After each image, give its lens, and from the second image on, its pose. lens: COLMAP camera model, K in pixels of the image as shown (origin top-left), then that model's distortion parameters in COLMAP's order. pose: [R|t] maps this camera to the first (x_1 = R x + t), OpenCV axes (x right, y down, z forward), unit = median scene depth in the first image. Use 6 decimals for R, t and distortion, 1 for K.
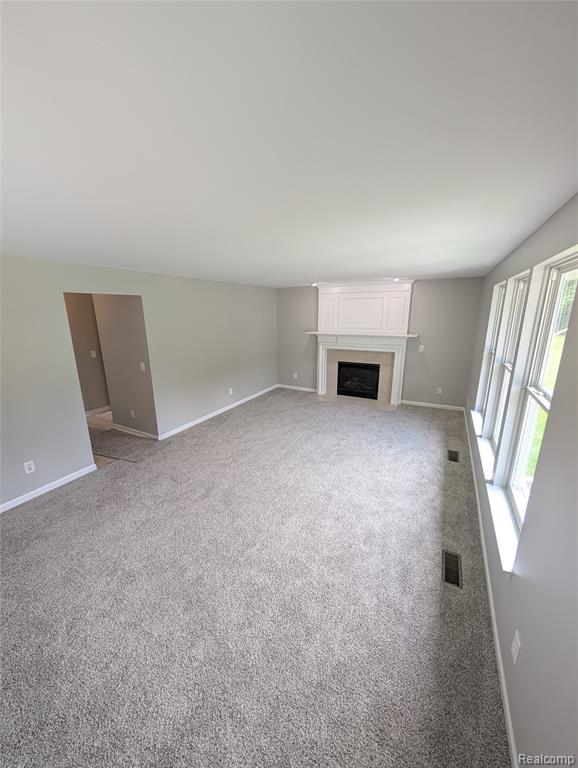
lens RADIAL K [[290.7, 0, 283.6], [0, 290.7, 382.0], [0, 0, 1]] dist [0.001273, -0.000097]
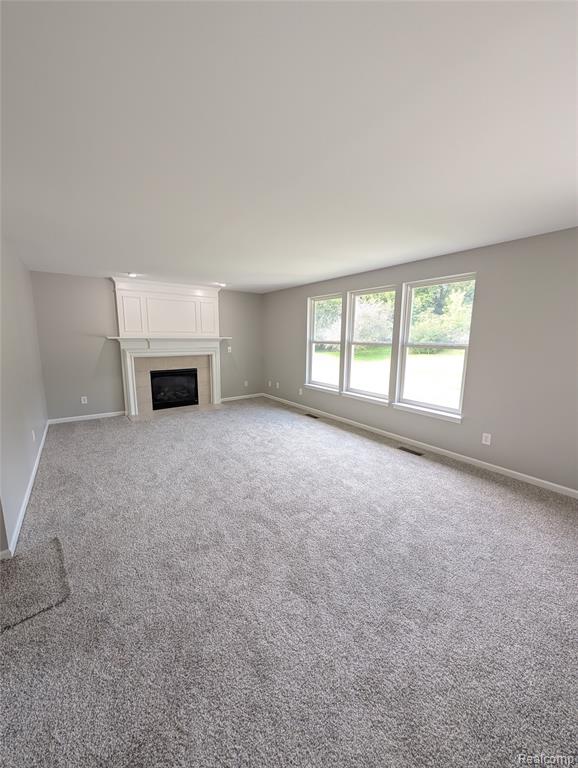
lens RADIAL K [[290.7, 0, 287.2], [0, 290.7, 383.8], [0, 0, 1]] dist [0.001273, -0.000097]
pose [[0.428449, -0.132301, 0.893827, -0.469597], [0.204473, 0.977757, 0.046712, 0.009472], [-0.880126, 0.162750, 0.445971, 0.314317]]
